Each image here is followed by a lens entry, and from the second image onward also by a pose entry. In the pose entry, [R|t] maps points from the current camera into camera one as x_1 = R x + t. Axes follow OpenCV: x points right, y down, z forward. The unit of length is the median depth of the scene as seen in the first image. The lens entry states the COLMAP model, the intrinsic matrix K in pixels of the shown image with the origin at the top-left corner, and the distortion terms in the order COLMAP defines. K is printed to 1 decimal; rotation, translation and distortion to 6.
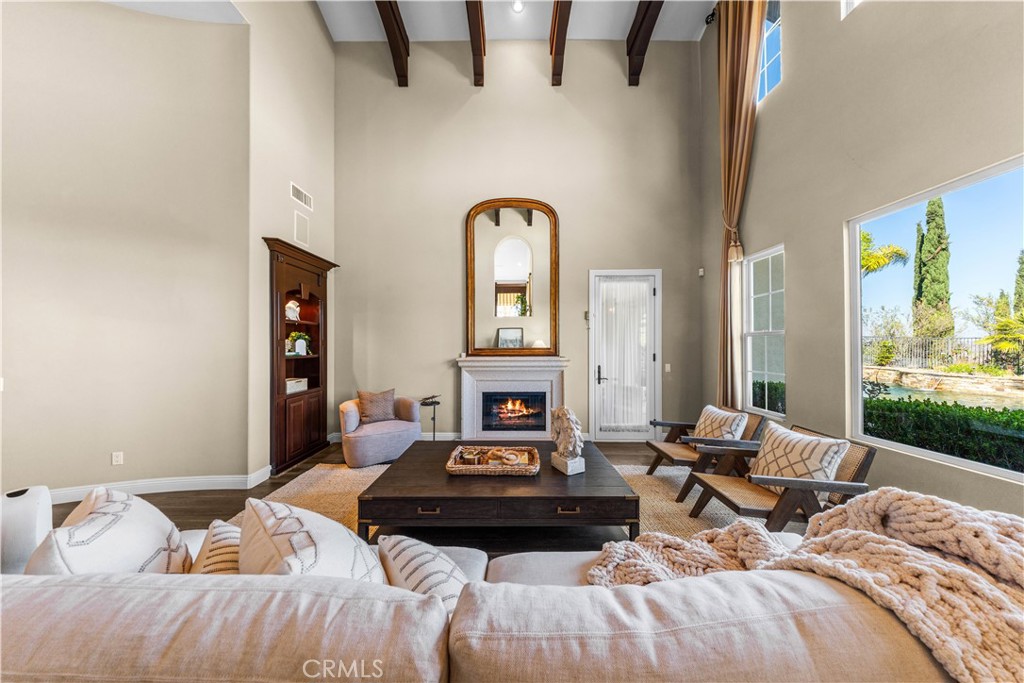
lens RADIAL K [[299.1, 0, 512.0], [0, 299.1, 345.6], [0, 0, 1]] dist [0.000325, 0.000026]
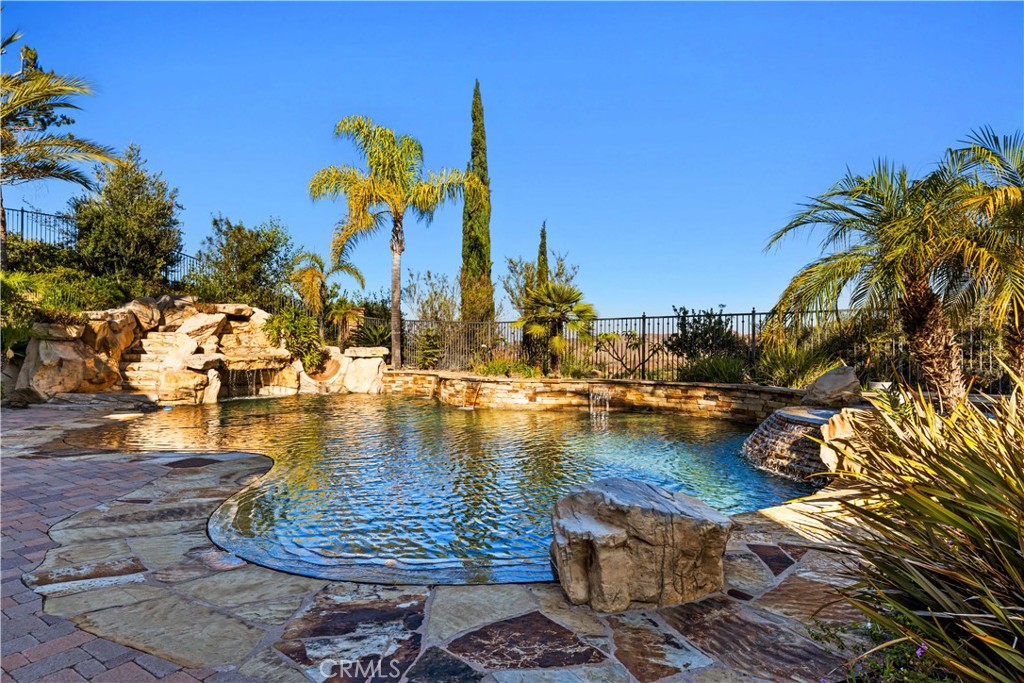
lens RADIAL K [[594.9, 0, 512.0], [0, 594.9, 341.5], [0, 0, 1]] dist [0.000013, -0.000006]
pose [[0.540490, 0.006124, 0.841328, 0.311523], [0.000294, 0.999972, -0.007467, 0.020232], [-0.841350, 0.004283, 0.540473, 0.201848]]
